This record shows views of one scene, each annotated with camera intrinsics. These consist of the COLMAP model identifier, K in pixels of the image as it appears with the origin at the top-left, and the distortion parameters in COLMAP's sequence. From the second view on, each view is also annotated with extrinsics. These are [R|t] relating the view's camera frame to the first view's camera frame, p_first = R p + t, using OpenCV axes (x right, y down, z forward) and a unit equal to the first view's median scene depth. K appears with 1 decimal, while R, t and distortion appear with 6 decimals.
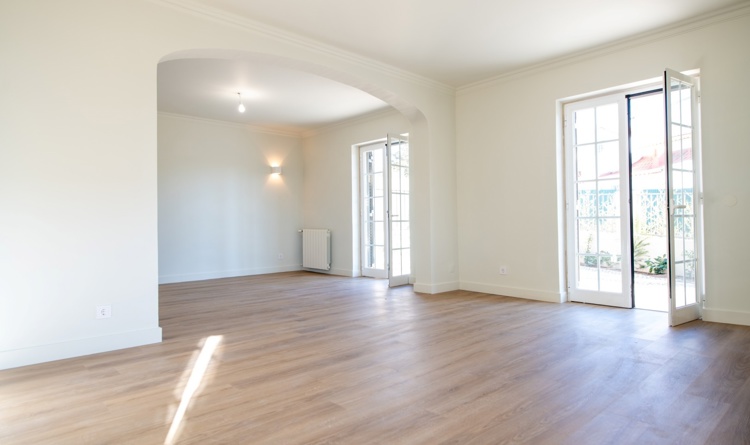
lens RADIAL K [[440.7, 0, 373.6], [0, 440.7, 221.1], [0, 0, 1]] dist [-0.003723, 0.000112]
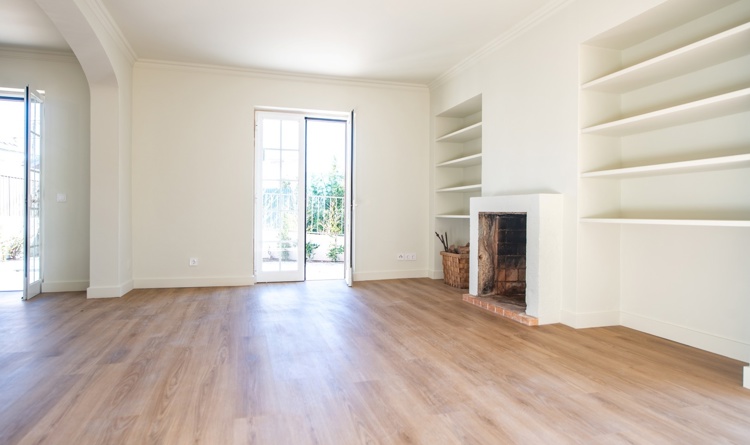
lens RADIAL K [[440.7, 0, 375.2], [0, 440.7, 219.1], [0, 0, 1]] dist [-0.003723, 0.000112]
pose [[0.429873, 0.005853, 0.902870, -0.741221], [-0.018614, 0.999824, 0.002381, 0.011052], [-0.902697, -0.017830, 0.429906, 0.366830]]
